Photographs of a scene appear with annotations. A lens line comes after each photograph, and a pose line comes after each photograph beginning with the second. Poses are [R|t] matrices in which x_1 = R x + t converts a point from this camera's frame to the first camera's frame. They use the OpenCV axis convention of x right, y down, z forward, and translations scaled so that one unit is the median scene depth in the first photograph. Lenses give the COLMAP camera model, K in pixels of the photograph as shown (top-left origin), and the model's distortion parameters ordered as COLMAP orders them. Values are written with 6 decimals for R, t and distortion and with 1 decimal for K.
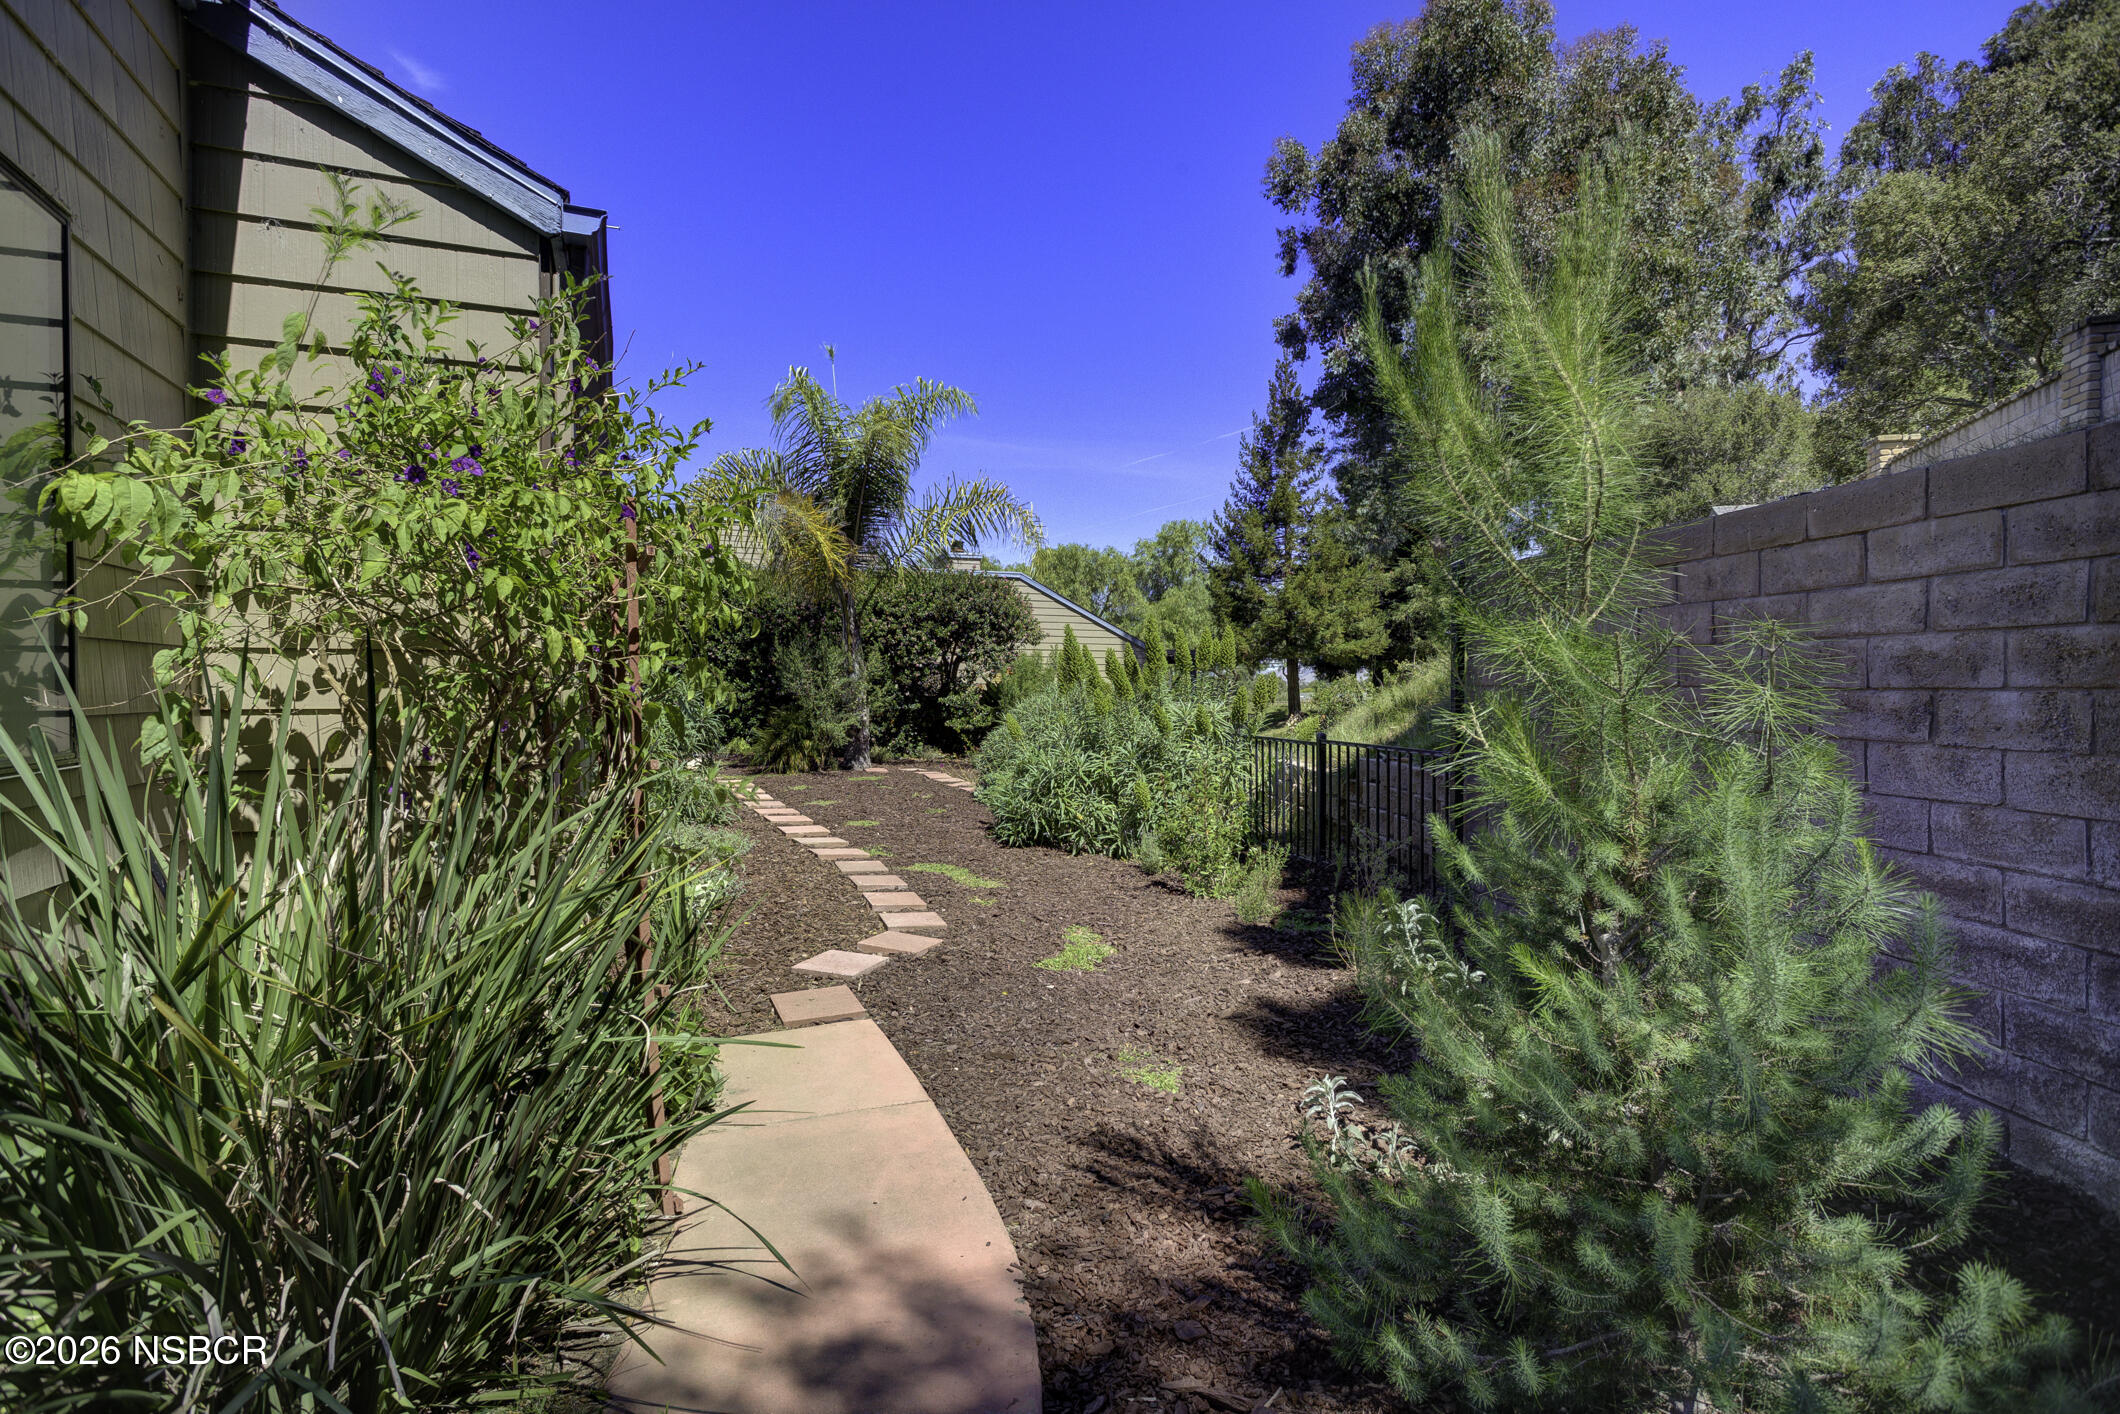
lens RADIAL K [[1039.1, 0, 1054.3], [0, 1039.1, 699.1], [0, 0, 1]] dist [-0.018058, 0.005565]
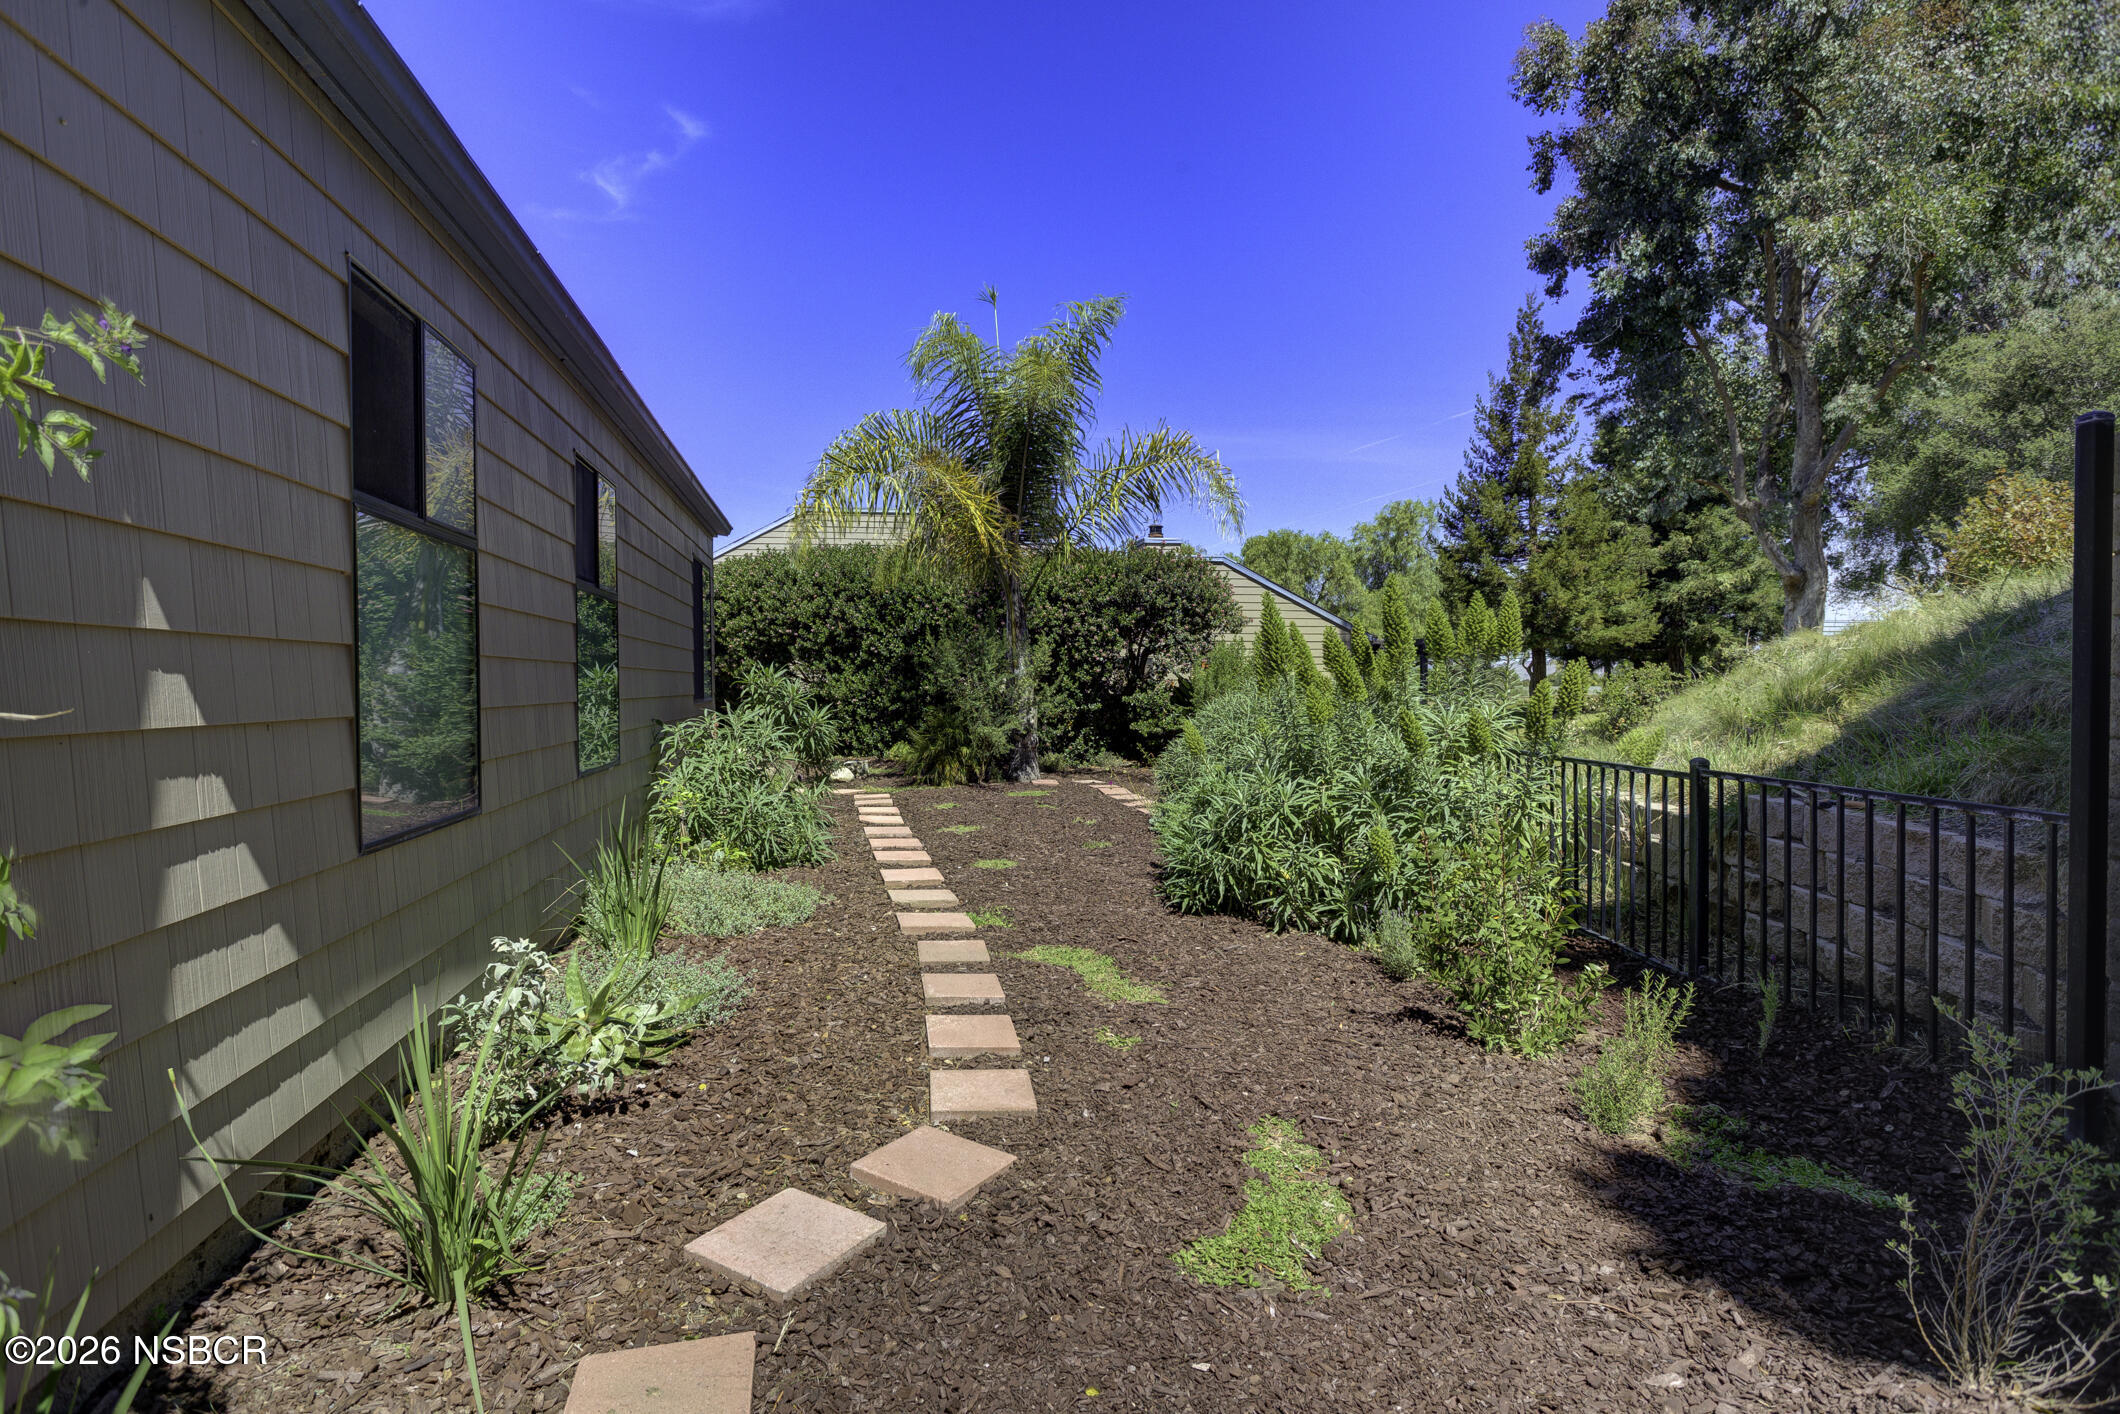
lens RADIAL K [[1039.1, 0, 1060.8], [0, 1039.1, 703.6], [0, 0, 1]] dist [-0.018058, 0.005565]
pose [[0.980865, -0.003553, -0.194656, 0.005994], [0.005078, 0.999960, 0.007340, -0.001870], [0.194622, -0.008188, 0.980844, 0.140285]]
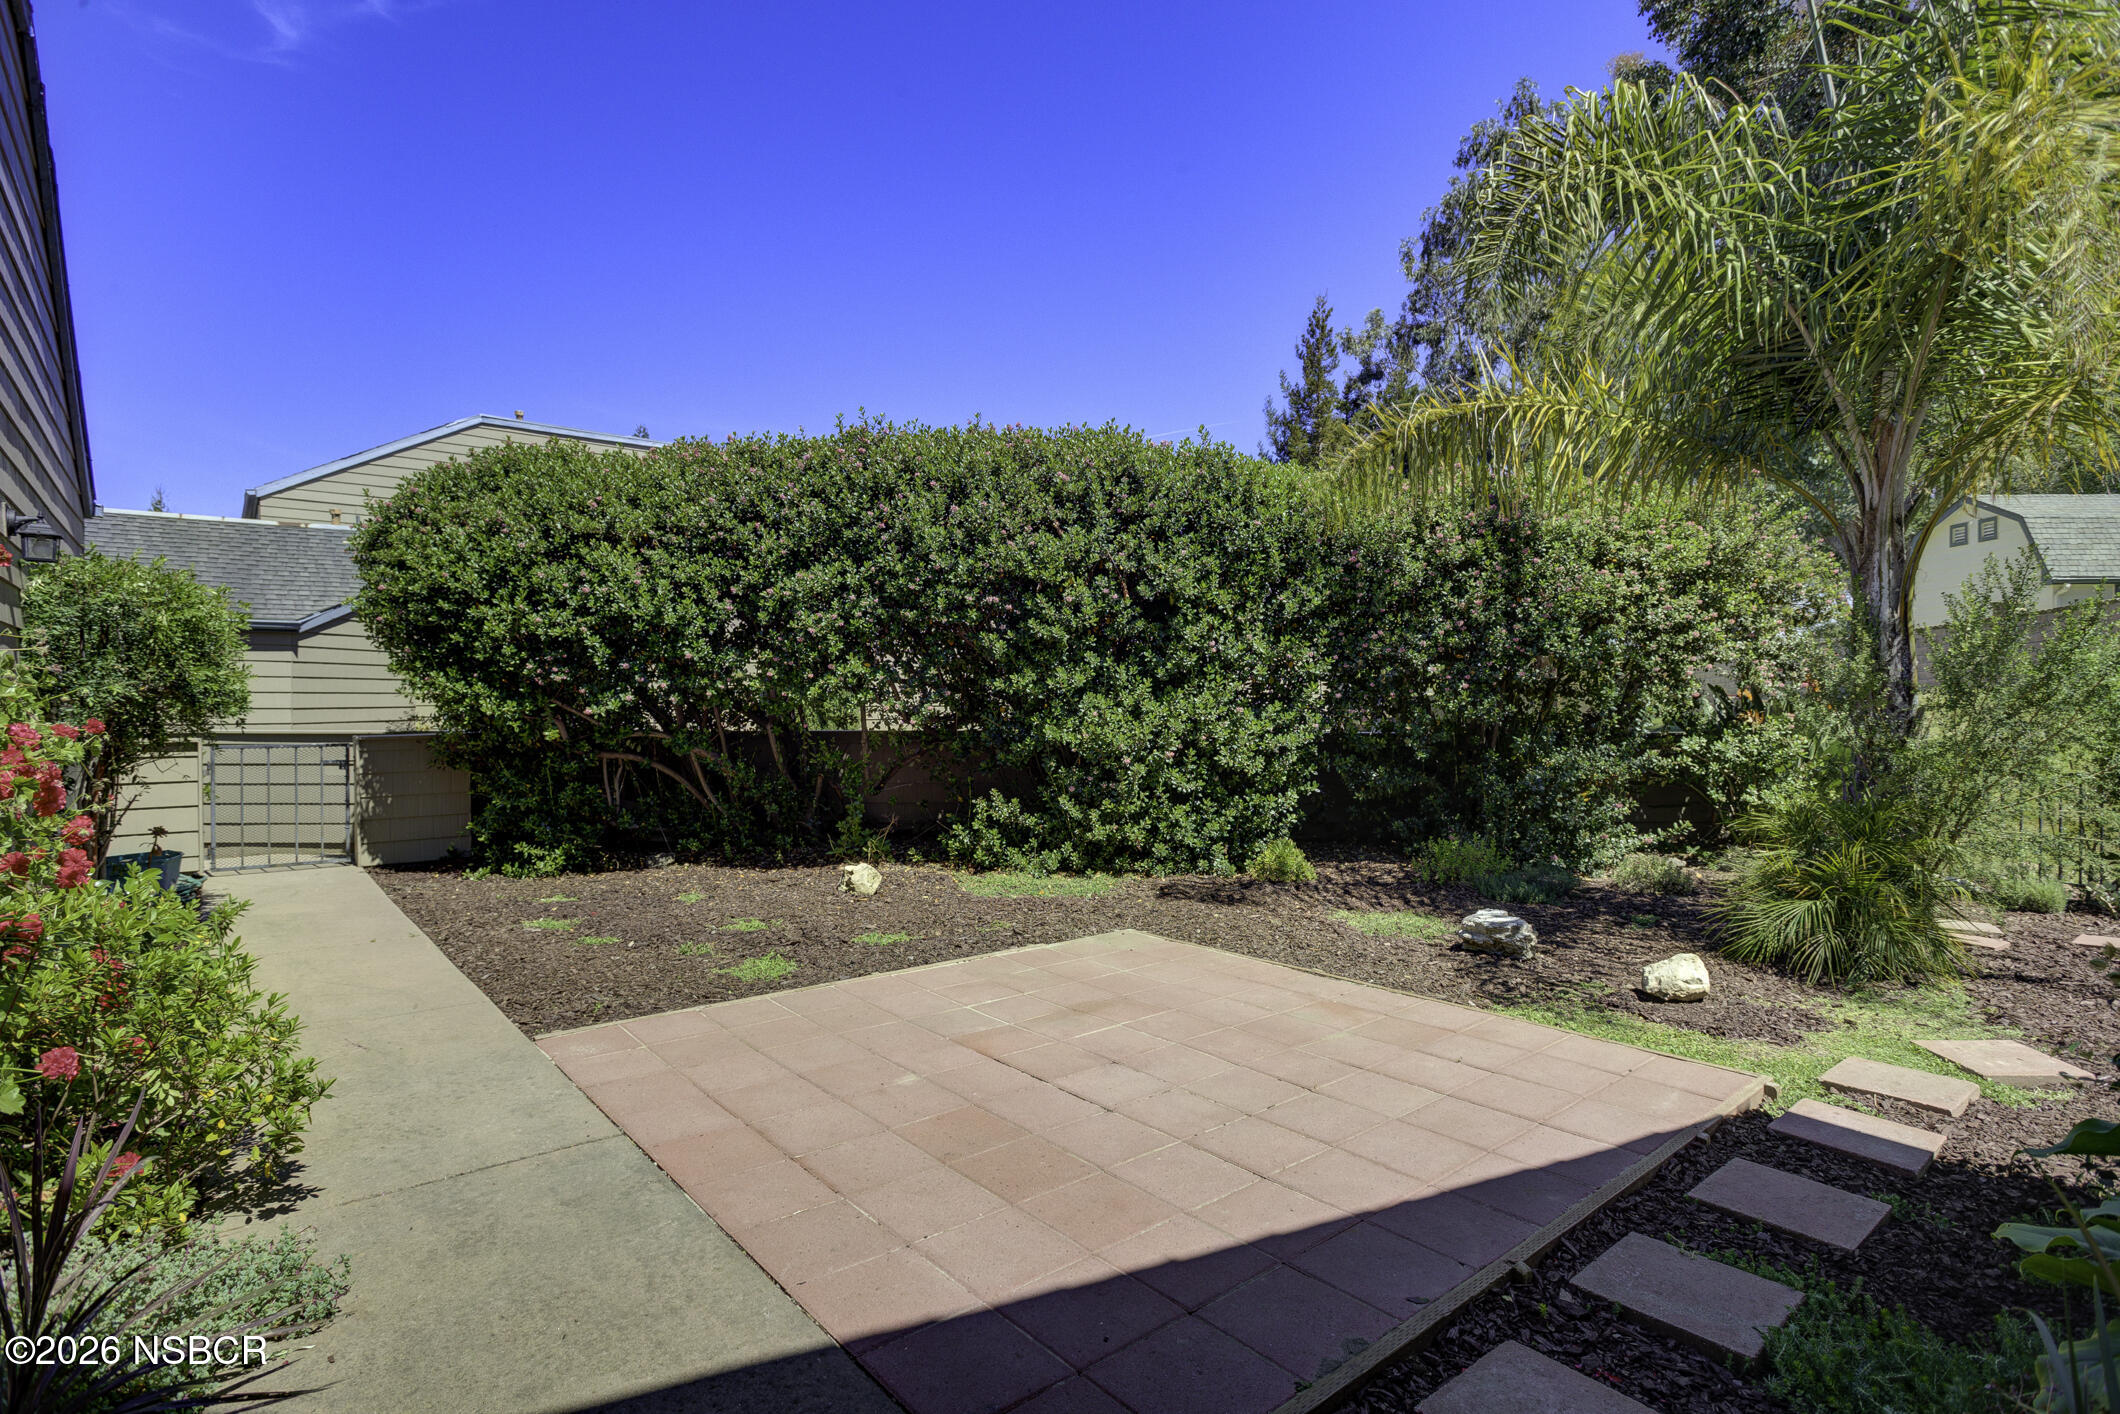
lens RADIAL K [[1039.1, 0, 1045.0], [0, 1039.1, 713.1], [0, 0, 1]] dist [-0.018058, 0.005565]
pose [[0.960330, -0.006347, 0.278793, -0.515631], [0.006720, 0.999977, -0.000382, -0.015752], [-0.278785, 0.002240, 0.960351, 0.609323]]
